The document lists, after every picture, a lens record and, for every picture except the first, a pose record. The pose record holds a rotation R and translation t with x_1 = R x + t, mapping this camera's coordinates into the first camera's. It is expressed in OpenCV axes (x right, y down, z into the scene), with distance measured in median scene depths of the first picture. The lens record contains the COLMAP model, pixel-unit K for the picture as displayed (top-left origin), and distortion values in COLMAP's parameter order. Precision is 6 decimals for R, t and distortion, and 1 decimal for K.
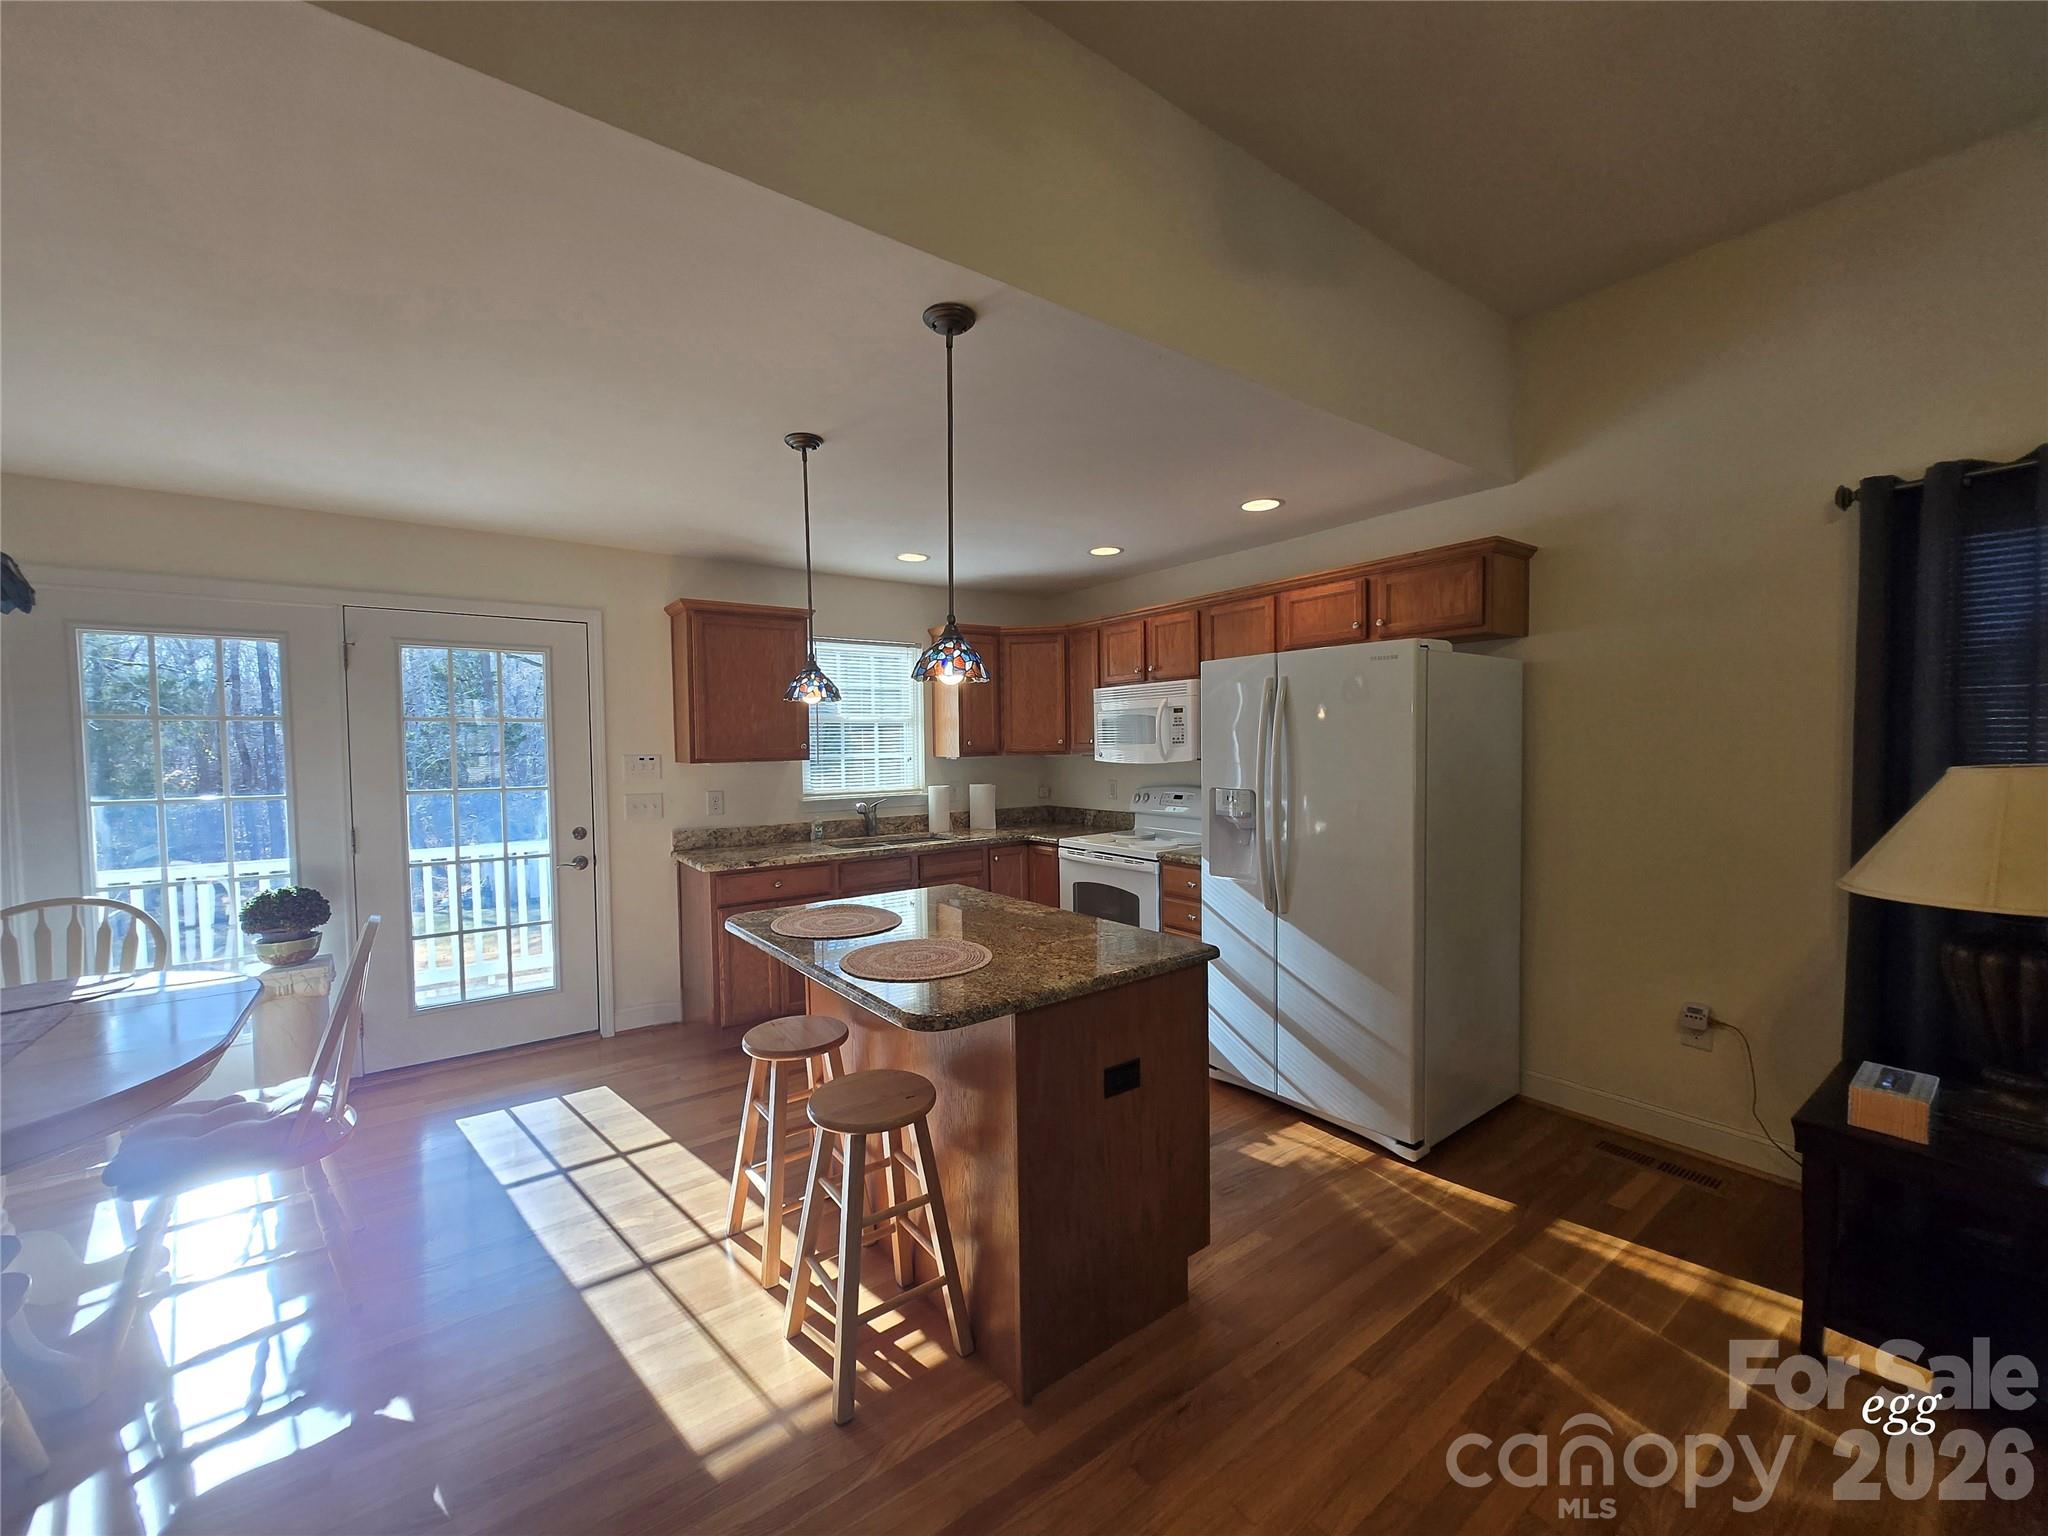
lens RADIAL K [[803.3, 0, 1019.6], [0, 803.3, 773.6], [0, 0, 1]] dist [0.004248, -0.000295]
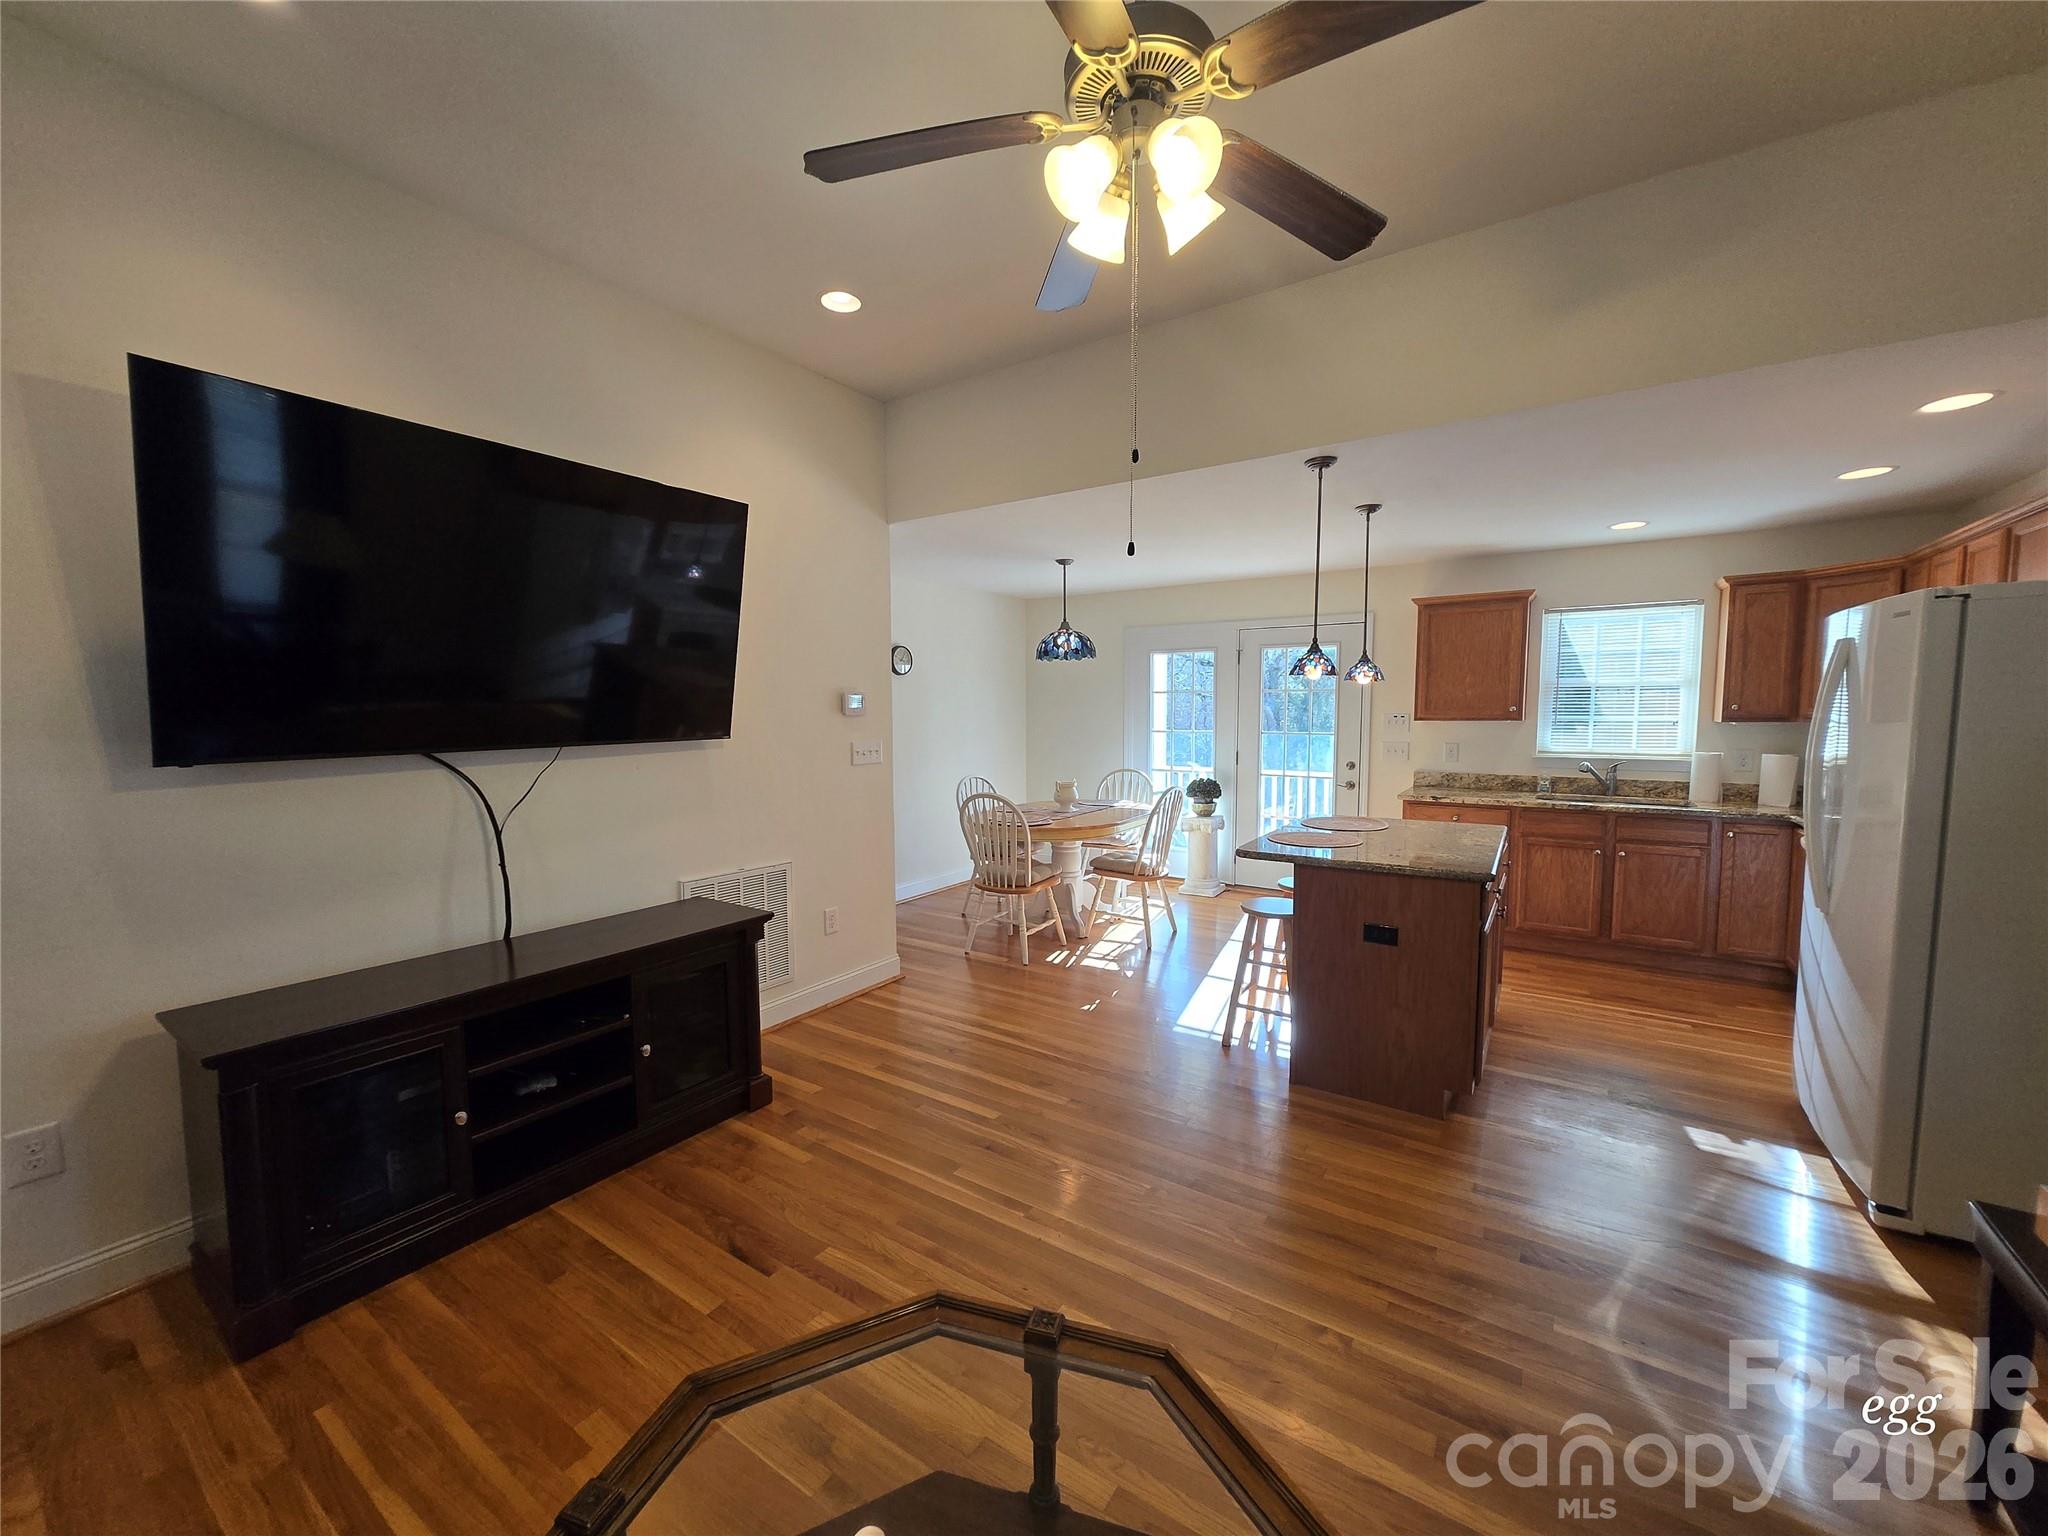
lens RADIAL K [[803.3, 0, 1027.0], [0, 803.3, 772.0], [0, 0, 1]] dist [0.004248, -0.000295]
pose [[0.347034, 0.088624, -0.933656, 0.659740], [-0.032848, 0.996063, 0.082339, -0.017729], [0.937277, 0.002094, 0.348579, -0.085049]]
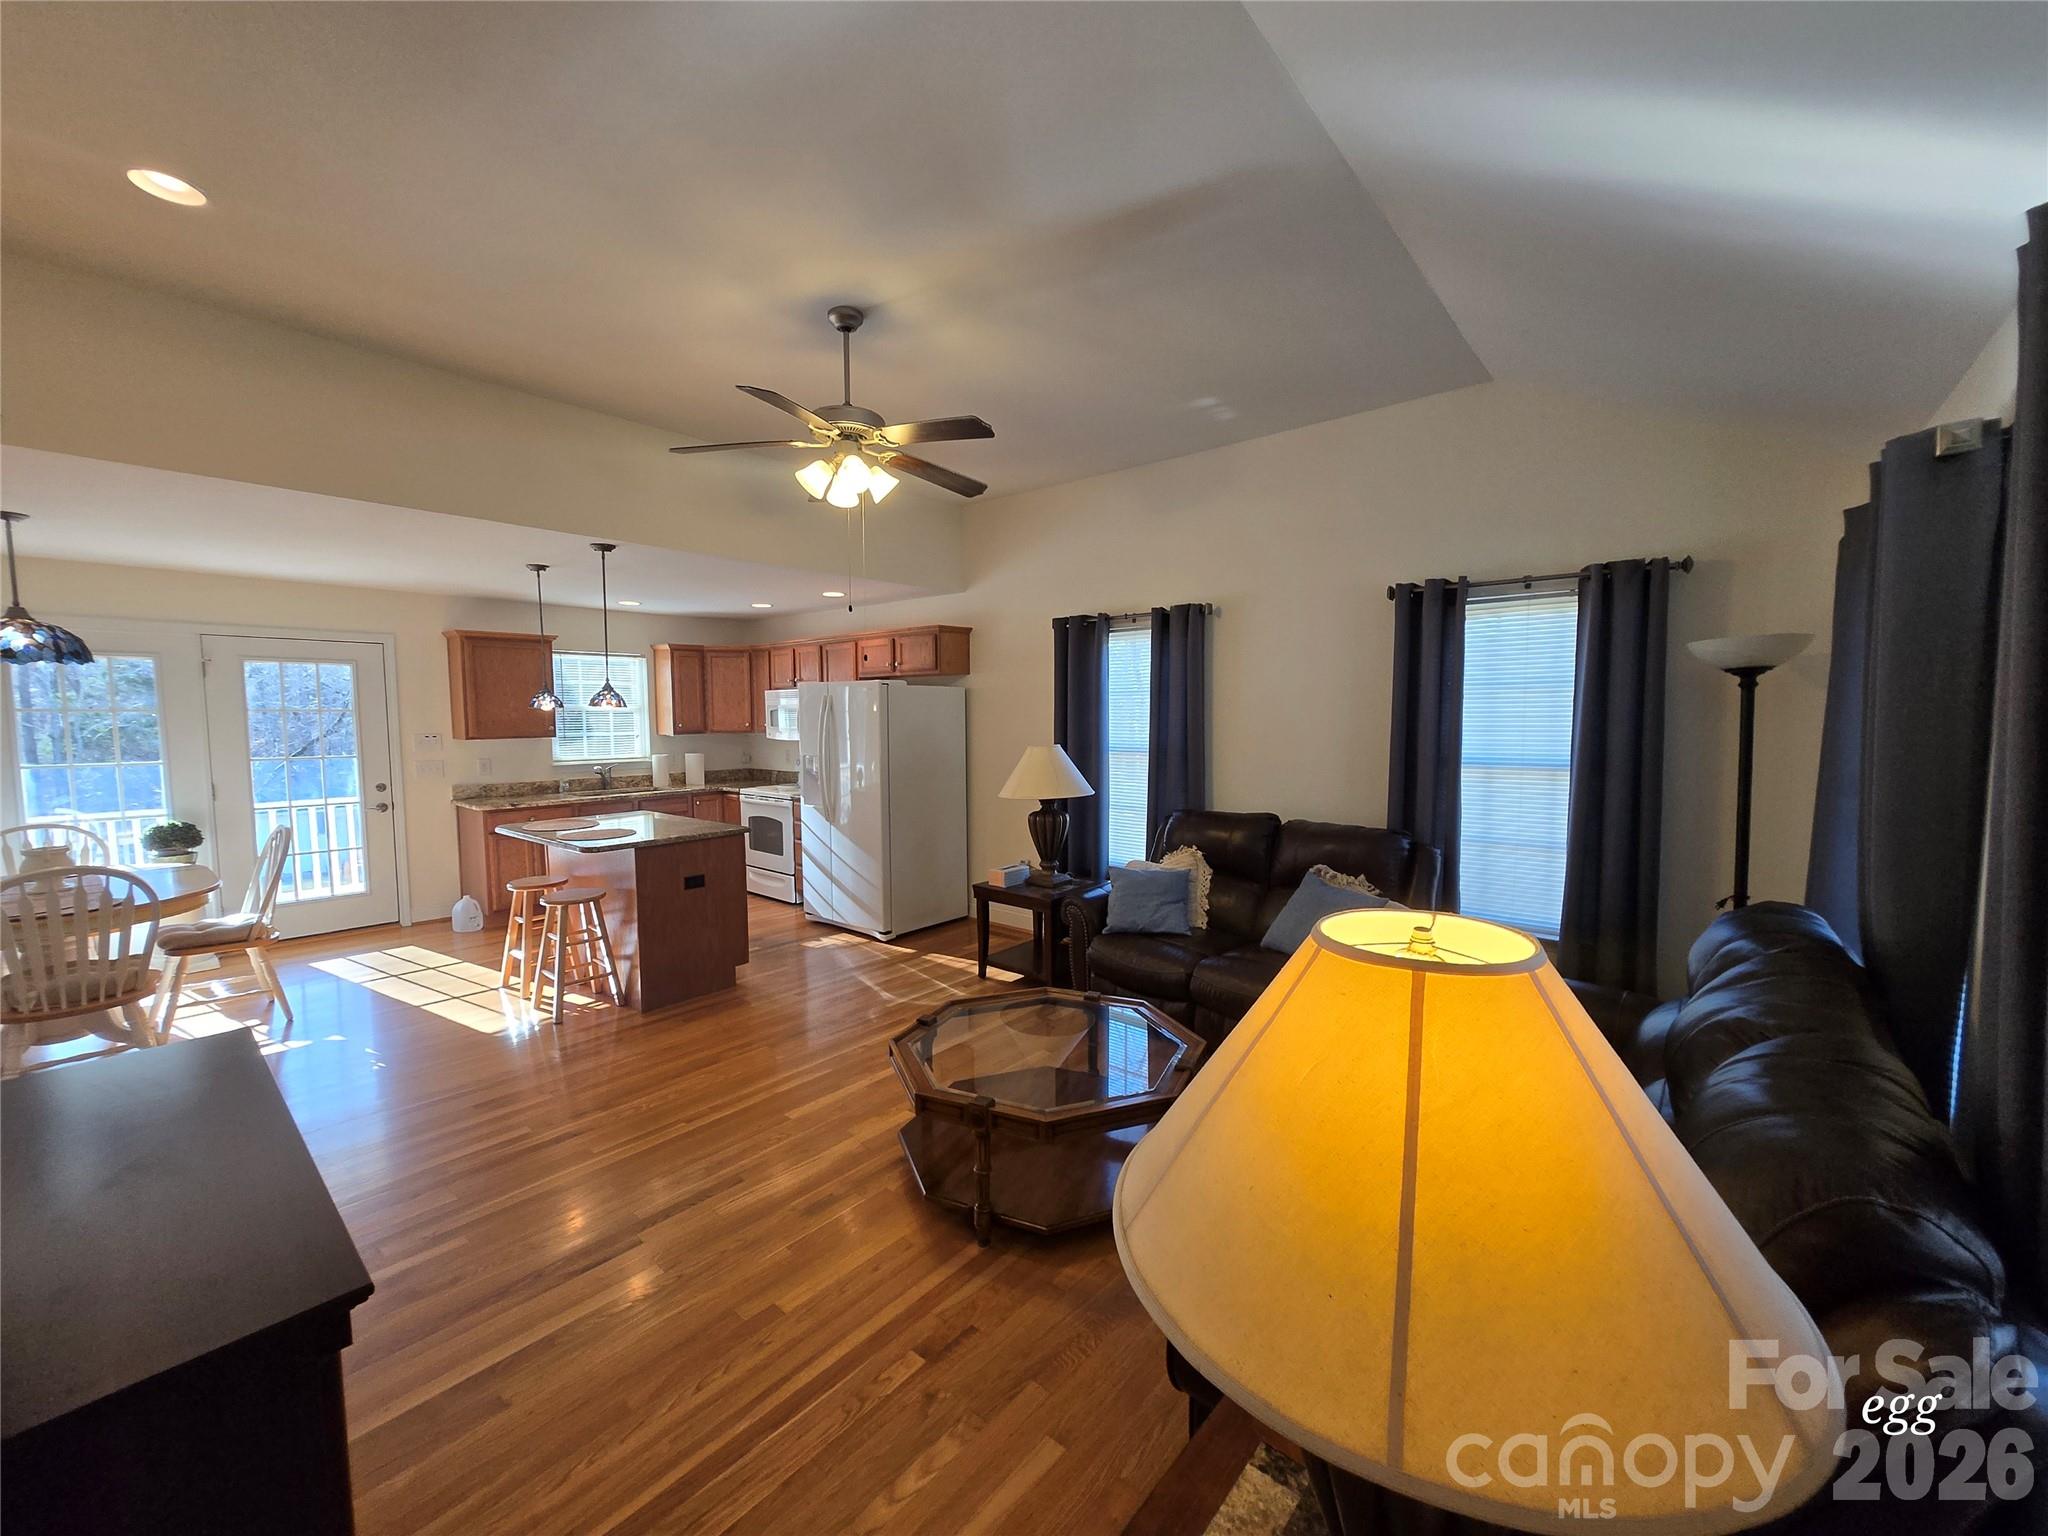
lens RADIAL K [[803.3, 0, 1025.7], [0, 803.3, 774.4], [0, 0, 1]] dist [0.004248, -0.000295]
pose [[0.971988, -0.008017, 0.234895, 0.260183], [-0.001567, 0.999175, 0.040584, -0.011562], [-0.235027, -0.039815, 0.971173, -0.728379]]
